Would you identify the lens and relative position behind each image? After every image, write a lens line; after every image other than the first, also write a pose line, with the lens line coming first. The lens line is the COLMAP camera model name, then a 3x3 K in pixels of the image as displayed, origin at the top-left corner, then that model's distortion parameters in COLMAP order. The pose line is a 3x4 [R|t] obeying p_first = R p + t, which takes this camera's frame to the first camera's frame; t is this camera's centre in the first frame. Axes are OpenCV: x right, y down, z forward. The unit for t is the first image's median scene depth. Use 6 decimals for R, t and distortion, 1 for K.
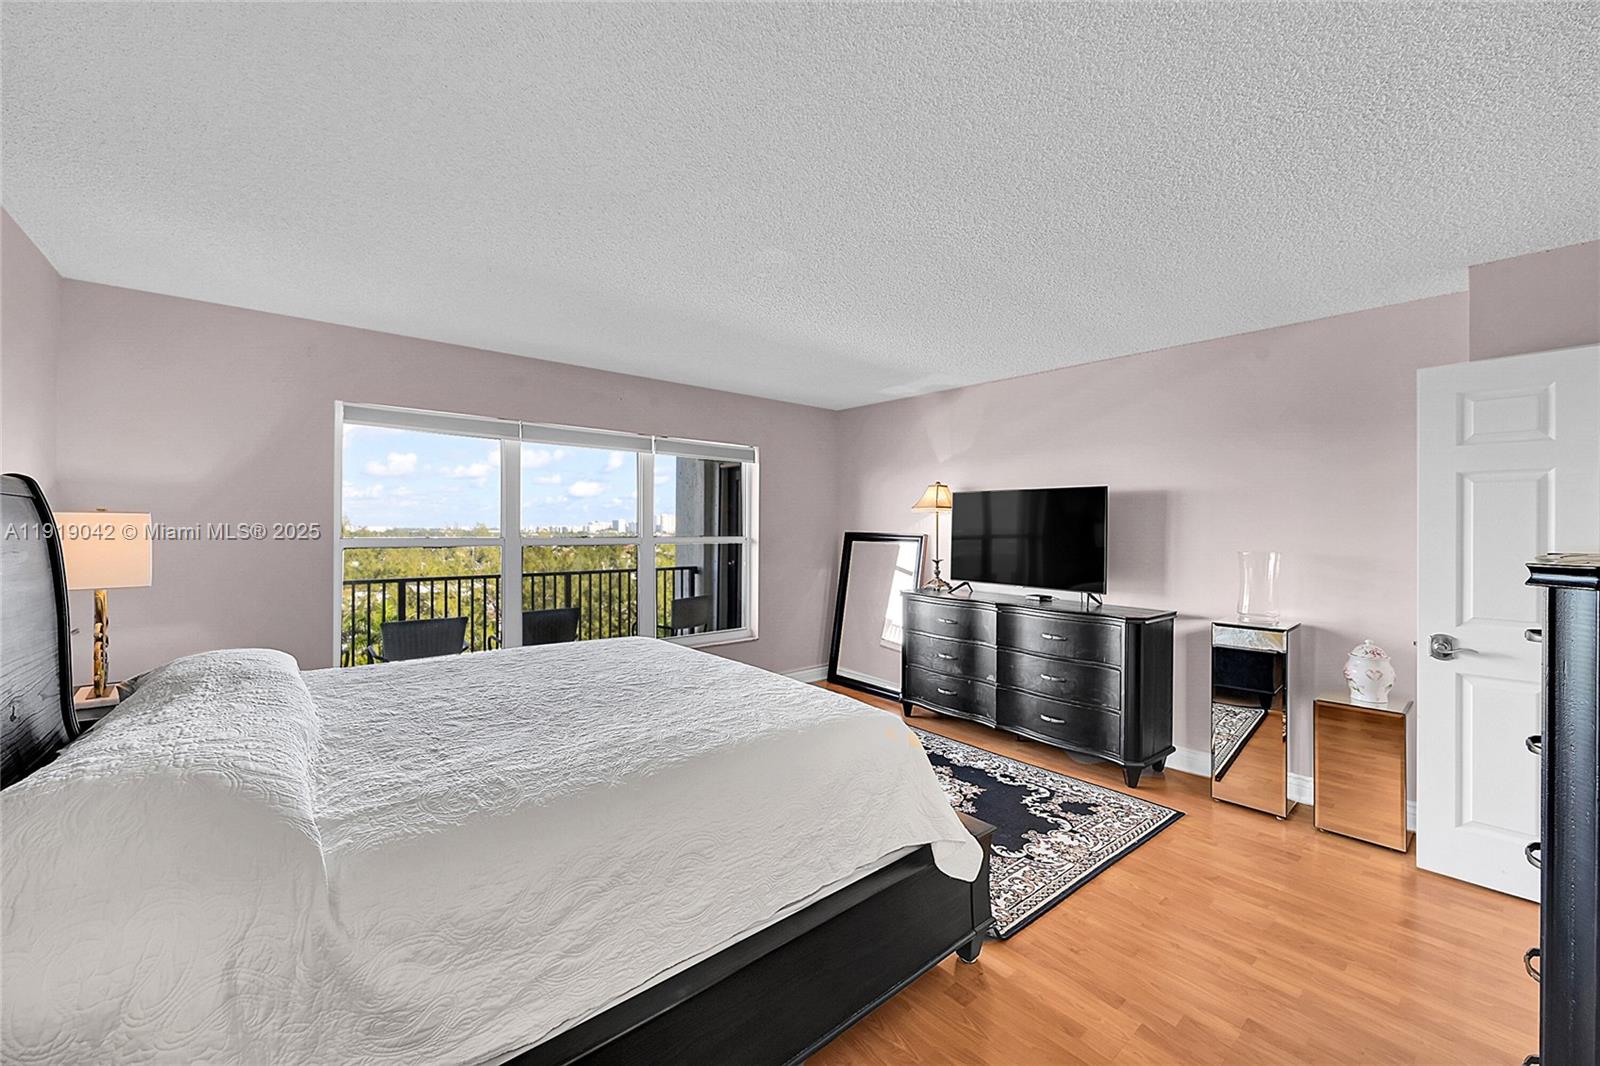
lens RADIAL K [[623.5, 0, 806.7], [0, 623.5, 531.6], [0, 0, 1]] dist [-0.007962, -0.000551]
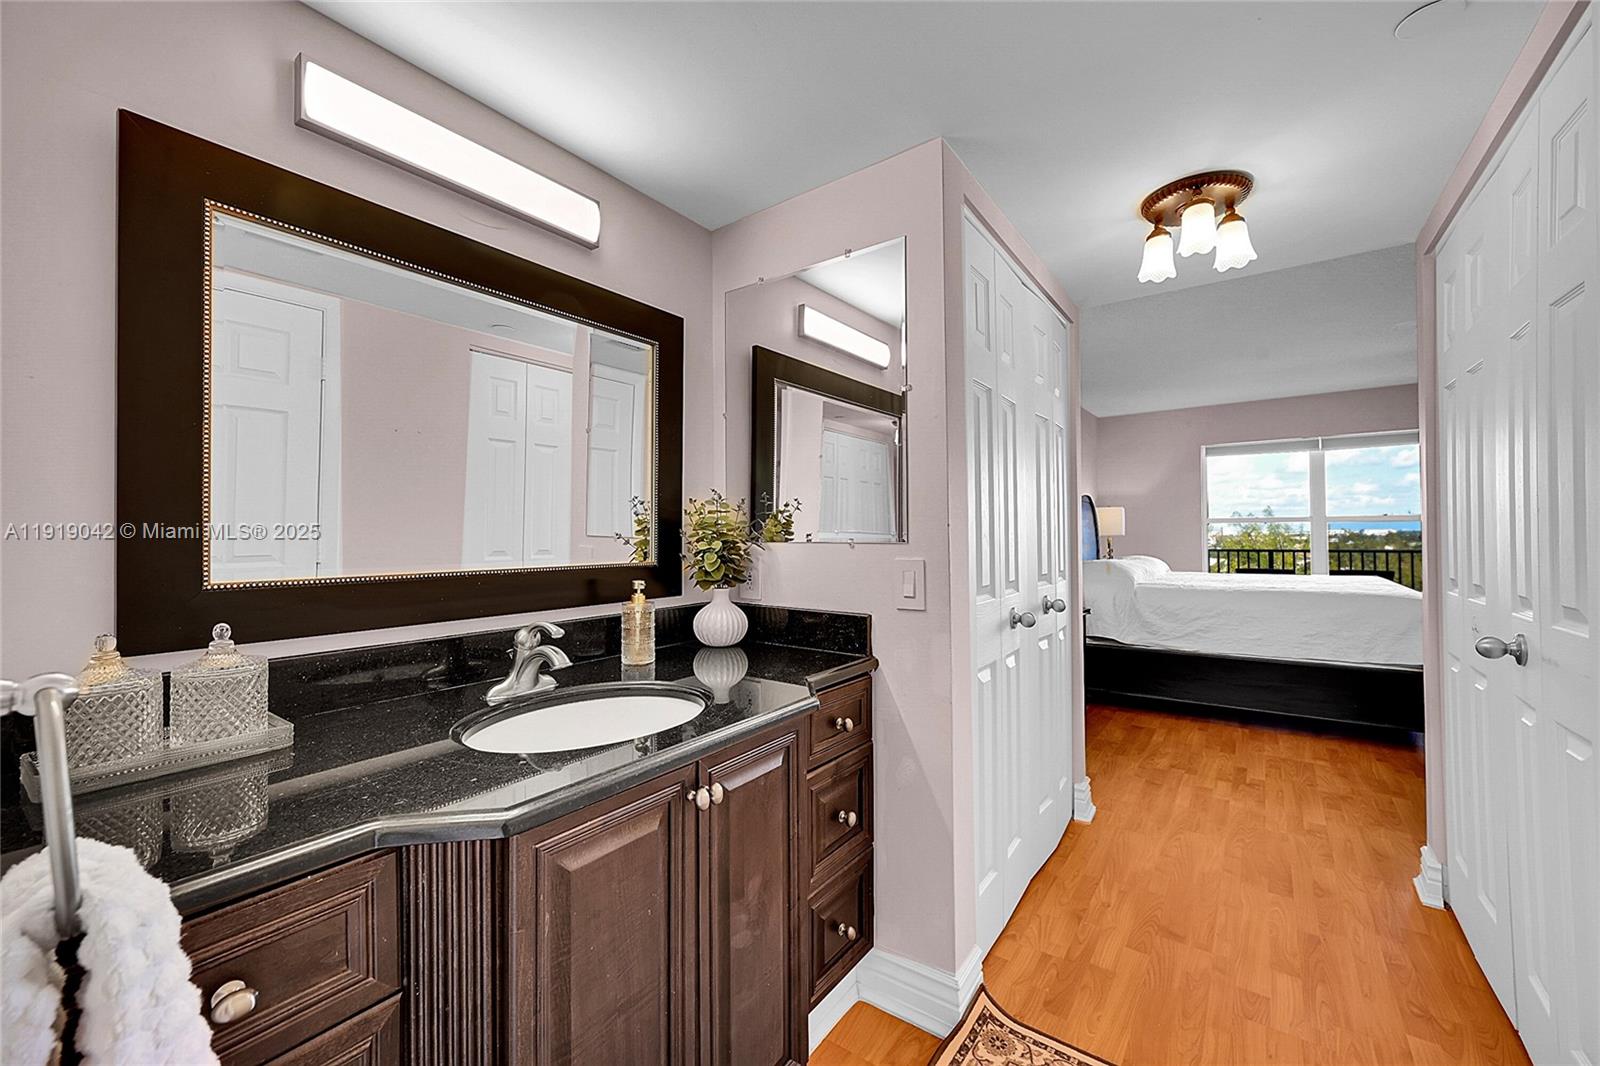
lens RADIAL K [[623.5, 0, 798.9], [0, 623.5, 533.5], [0, 0, 1]] dist [-0.007962, -0.000551]
pose [[0.215363, -0.011494, -0.976467, 0.754363], [0.006165, 0.999927, -0.010410, 0.063074], [0.976515, -0.003778, 0.215418, -0.559464]]
